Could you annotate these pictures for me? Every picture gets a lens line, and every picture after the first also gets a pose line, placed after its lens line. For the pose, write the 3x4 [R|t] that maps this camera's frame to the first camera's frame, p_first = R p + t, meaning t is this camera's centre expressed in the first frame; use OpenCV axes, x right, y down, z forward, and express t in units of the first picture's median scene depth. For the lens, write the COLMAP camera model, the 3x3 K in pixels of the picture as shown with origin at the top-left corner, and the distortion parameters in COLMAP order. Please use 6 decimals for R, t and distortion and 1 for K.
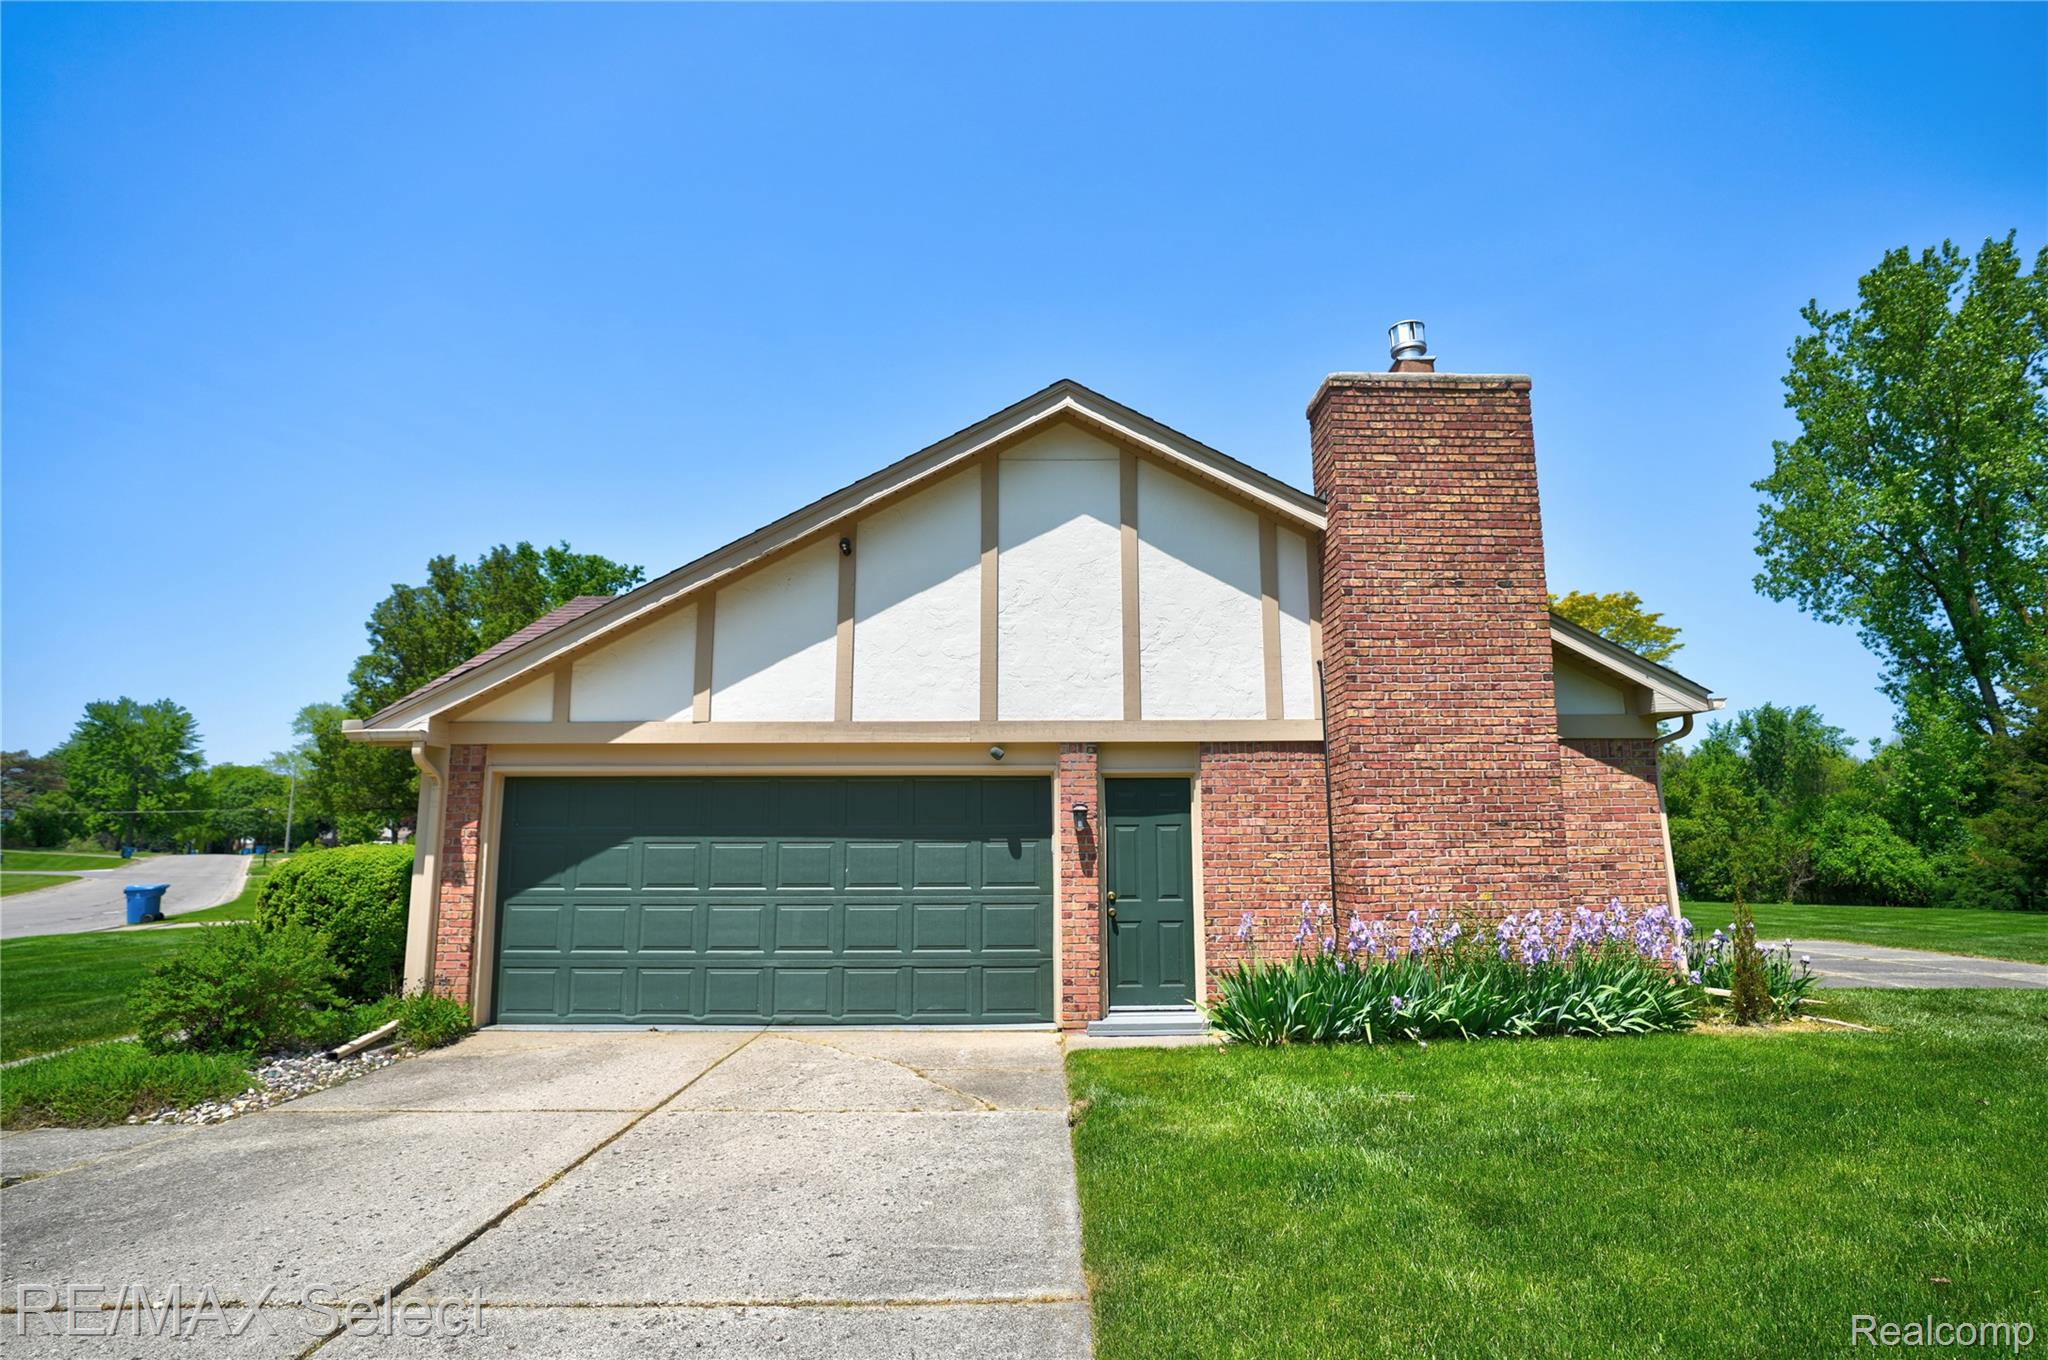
lens RADIAL K [[1039.3, 0, 1027.5], [0, 1039.3, 686.5], [0, 0, 1]] dist [-0.041826, 0.009426]
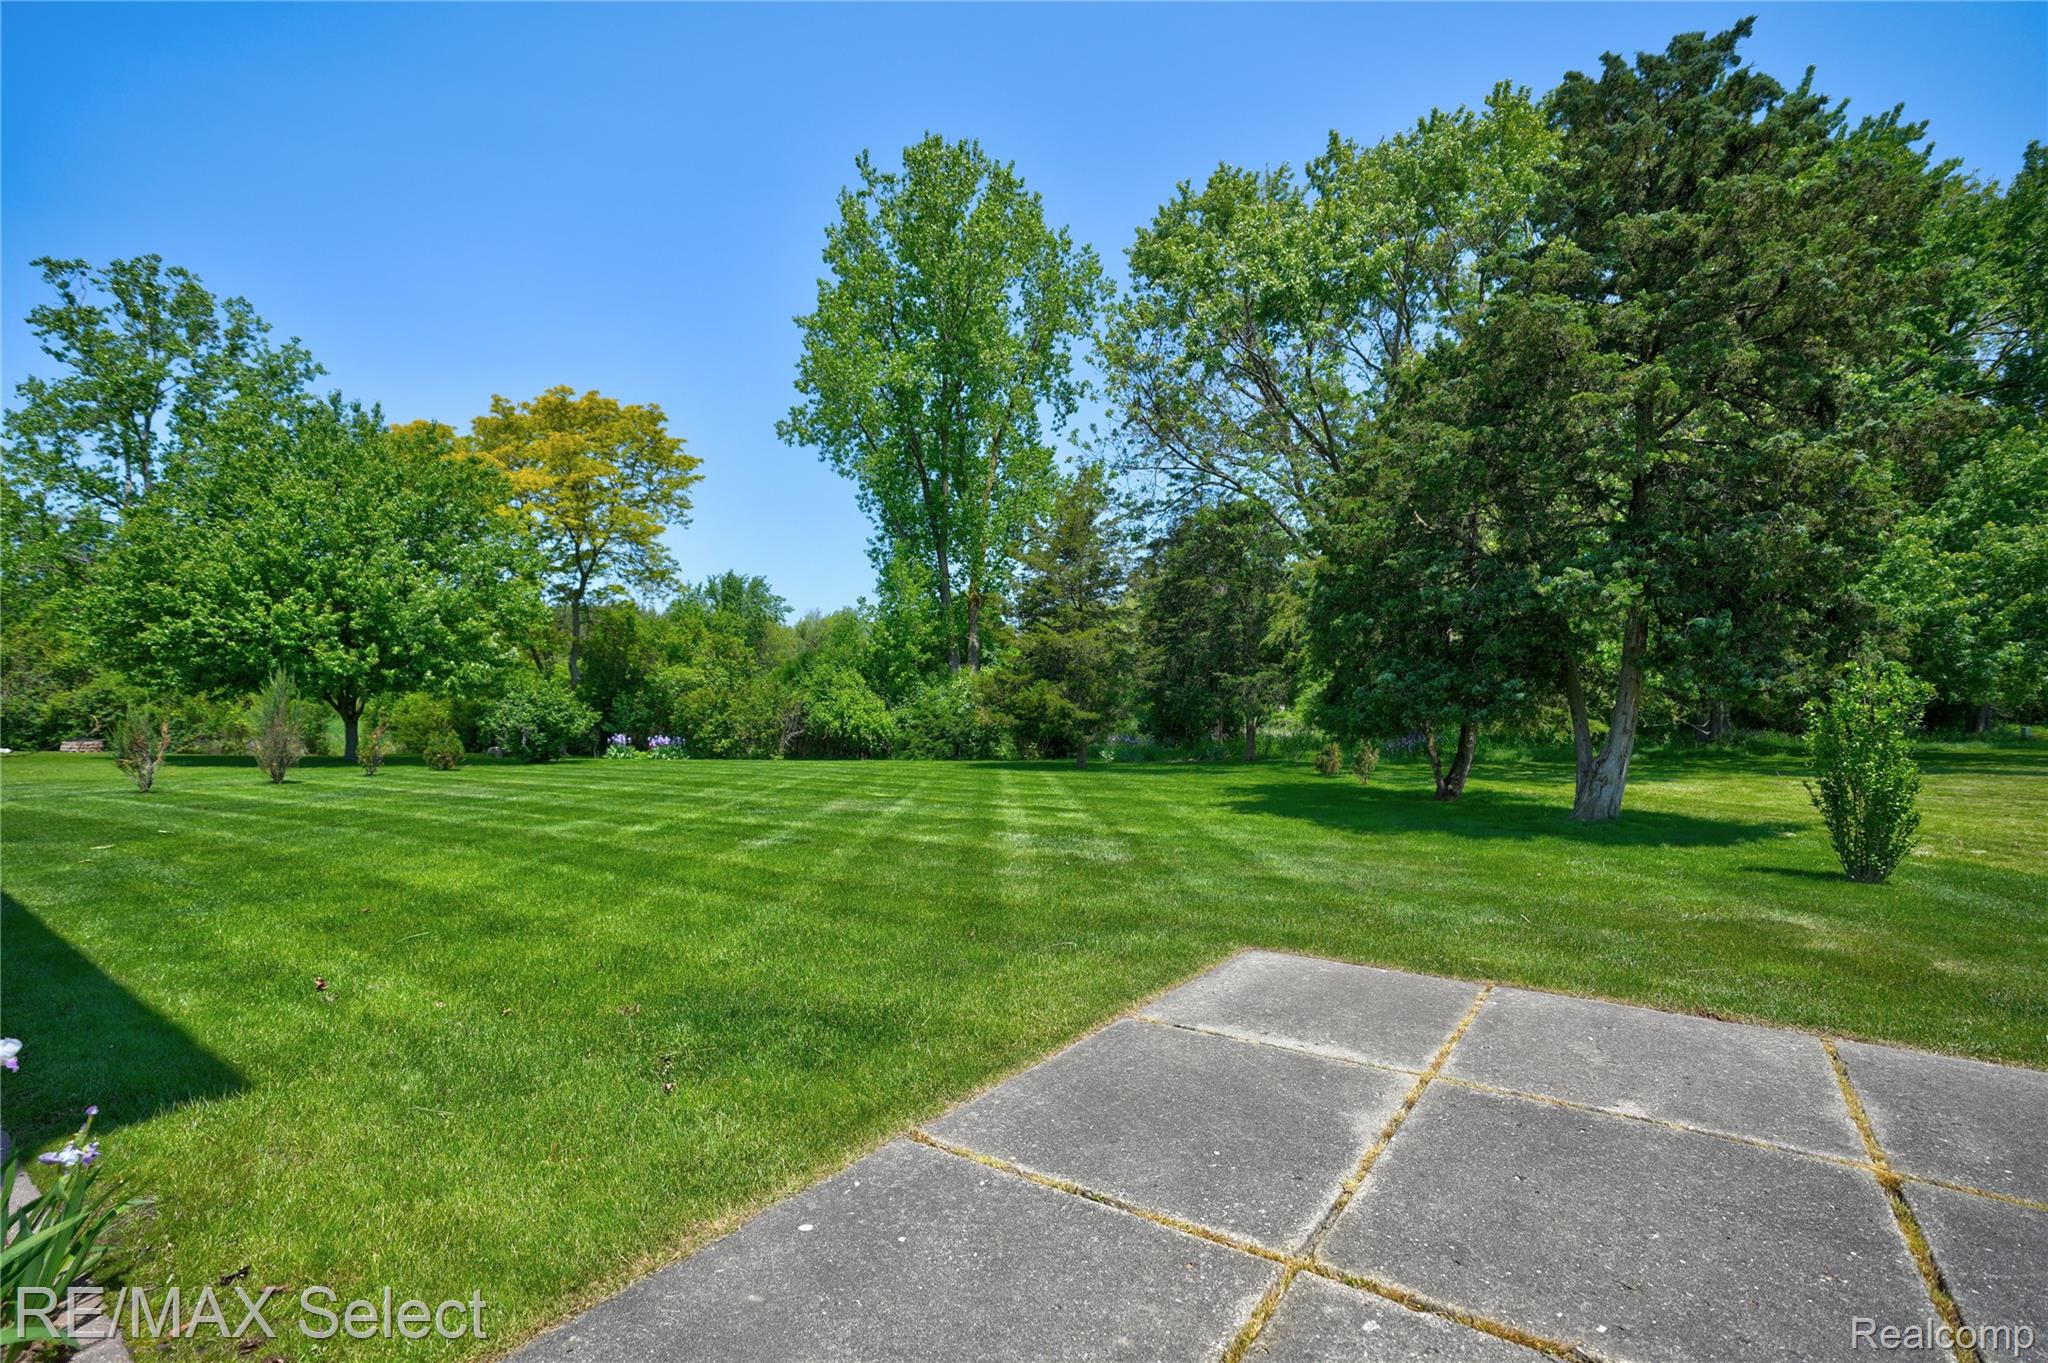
lens RADIAL K [[956.5, 0, 1040.1], [0, 956.5, 681.1], [0, 0, 1]] dist [-0.059741, 0.021606]
pose [[0.562401, 0.018642, 0.826655, 0.134233], [-0.135809, 0.988251, 0.070109, 0.043673], [-0.815636, -0.151697, 0.558325, 0.296705]]
